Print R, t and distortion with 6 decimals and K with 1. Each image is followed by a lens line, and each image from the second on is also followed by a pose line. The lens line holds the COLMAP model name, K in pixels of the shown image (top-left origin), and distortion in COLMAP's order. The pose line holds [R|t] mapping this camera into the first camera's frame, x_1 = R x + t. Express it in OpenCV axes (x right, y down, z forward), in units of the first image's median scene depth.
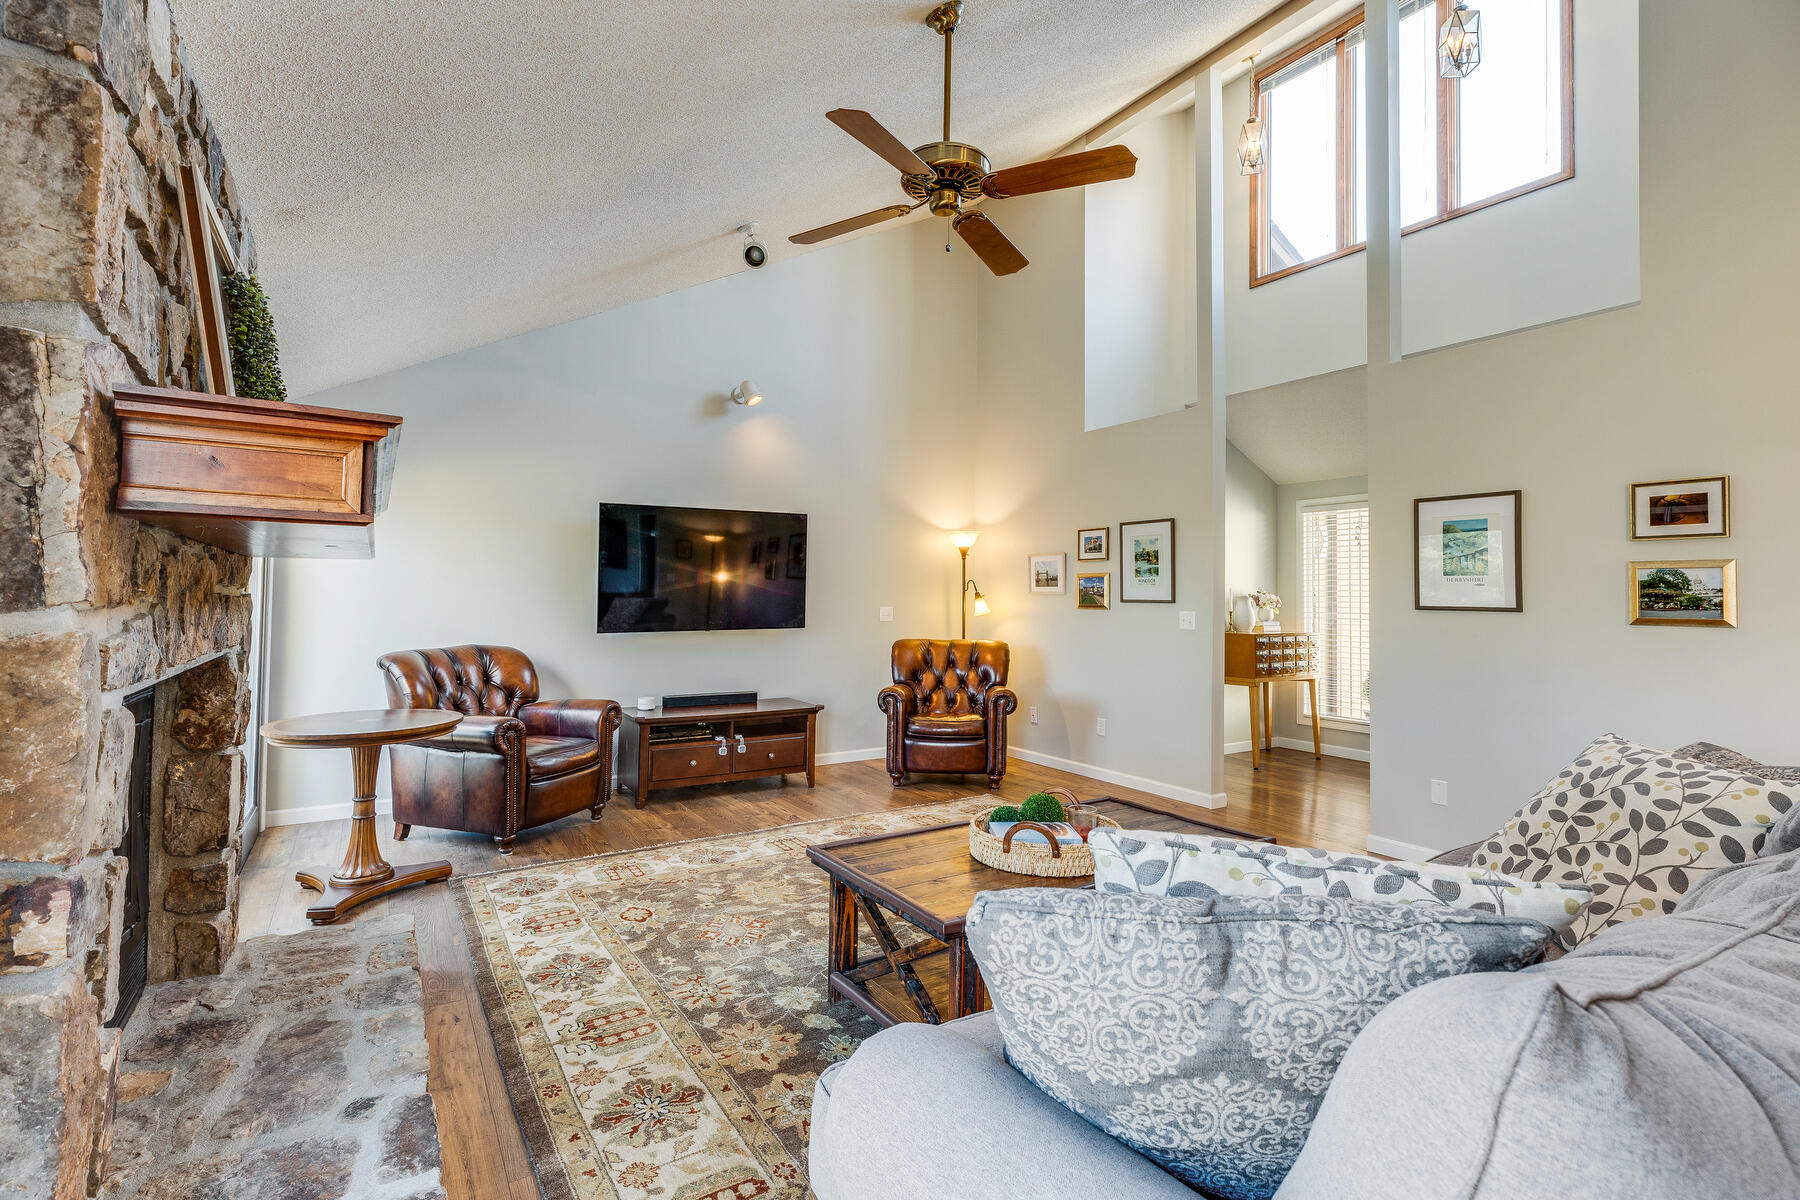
lens RADIAL K [[804.1, 0, 899.2], [0, 804.1, 585.6], [0, 0, 1]] dist [0.015068, -0.000620]
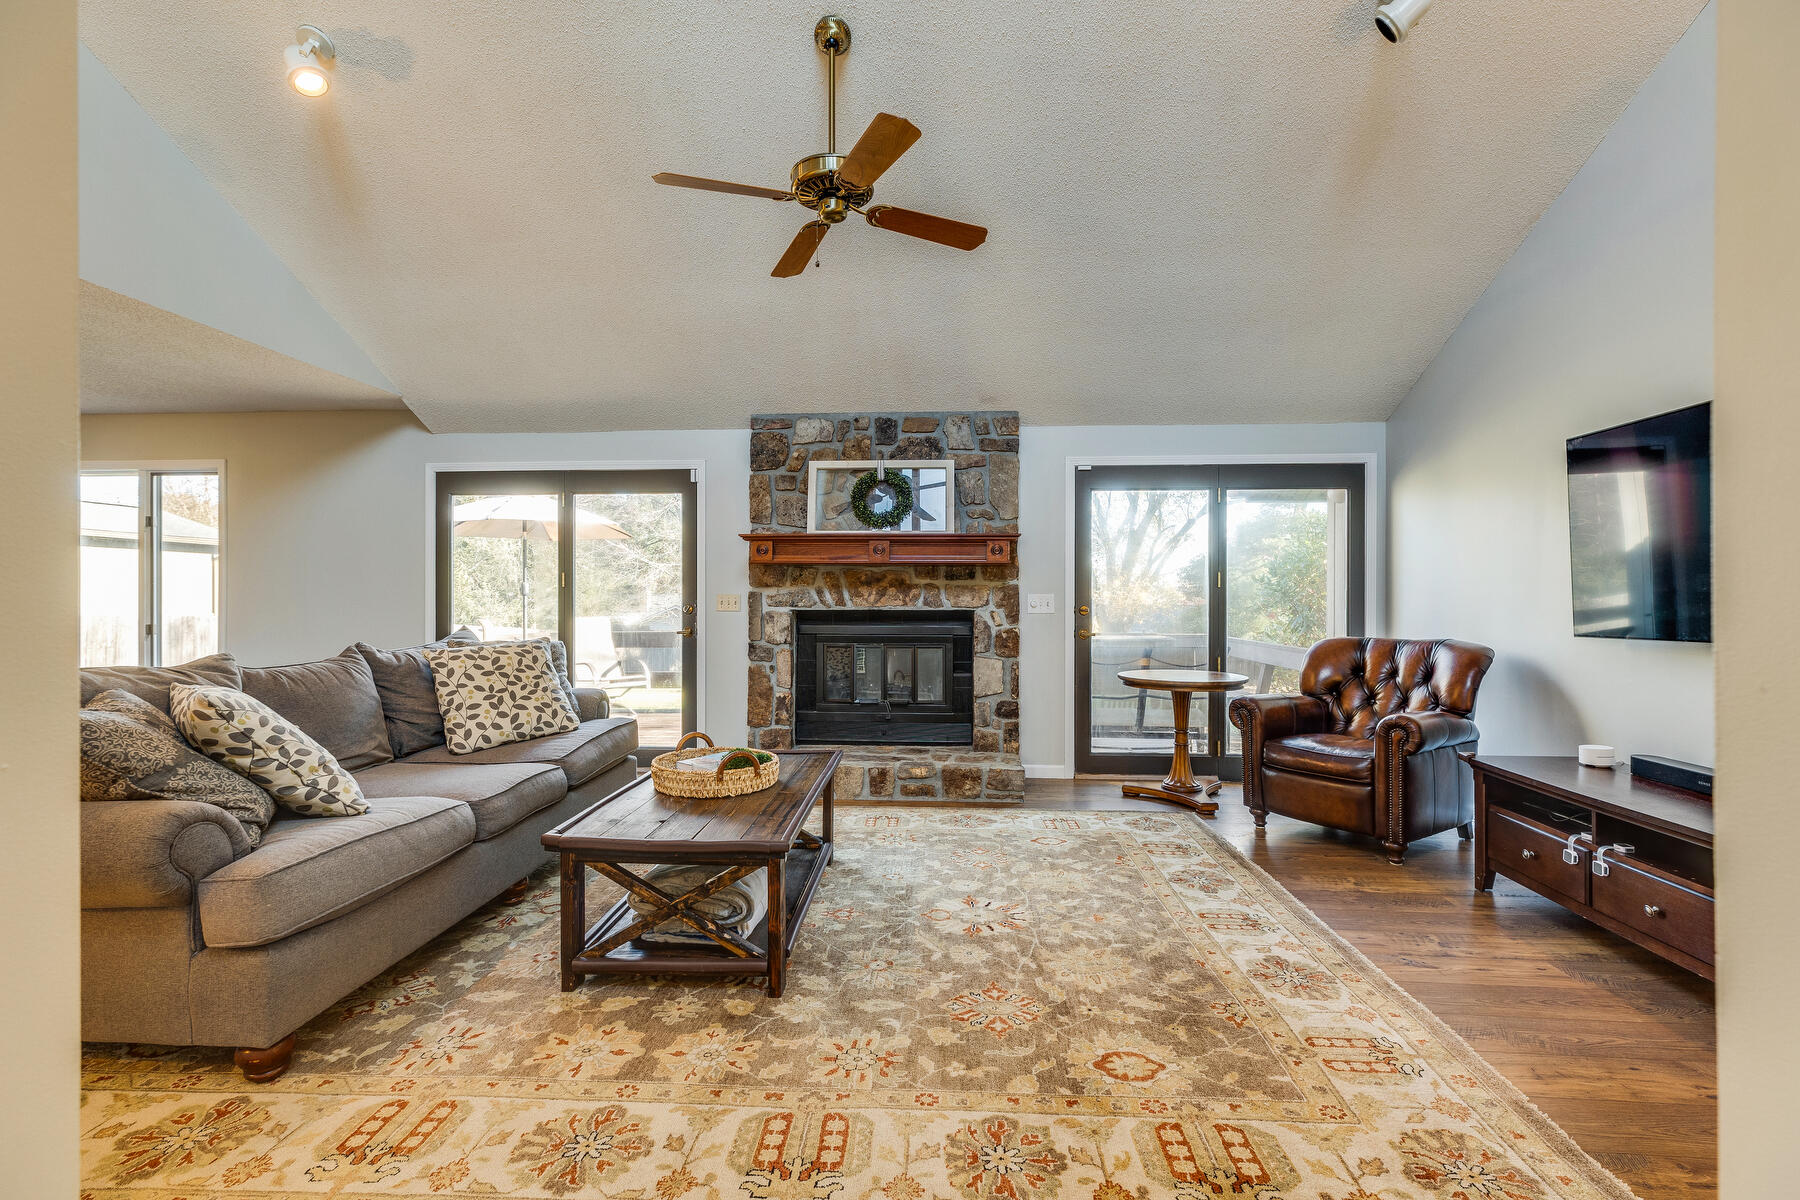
lens RADIAL K [[804.1, 0, 900.6], [0, 804.1, 604.0], [0, 0, 1]] dist [0.015068, -0.000620]
pose [[-0.590066, -0.008757, -0.807308, 0.664243], [0.004889, 0.999884, -0.014419, 0.057903], [0.807340, -0.012455, -0.589954, 1.301827]]
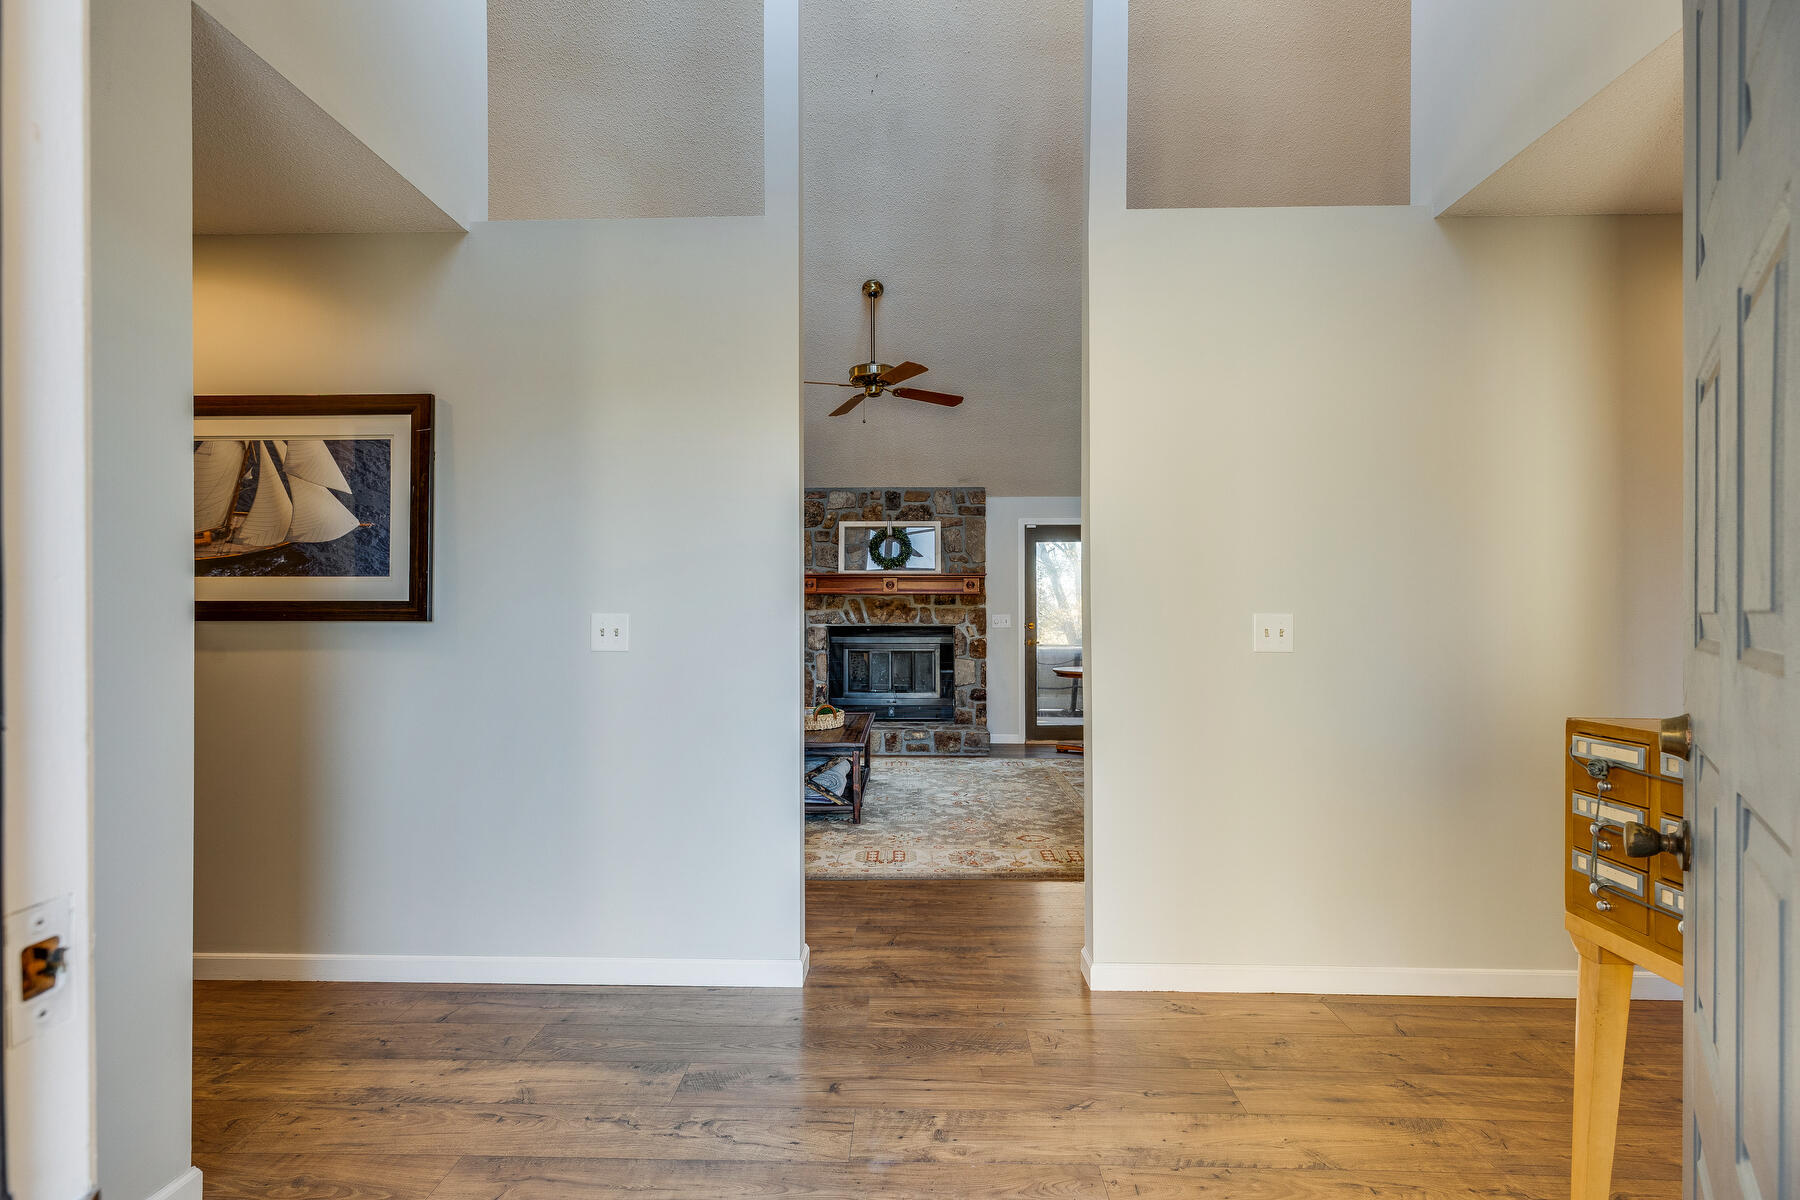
lens RADIAL K [[804.1, 0, 888.8], [0, 804.1, 601.2], [0, 0, 1]] dist [0.015068, -0.000620]
pose [[-0.576869, -0.028927, -0.816324, 1.148435], [0.007037, 0.999160, -0.040379, 0.066811], [0.816806, -0.029038, -0.576181, 1.576996]]
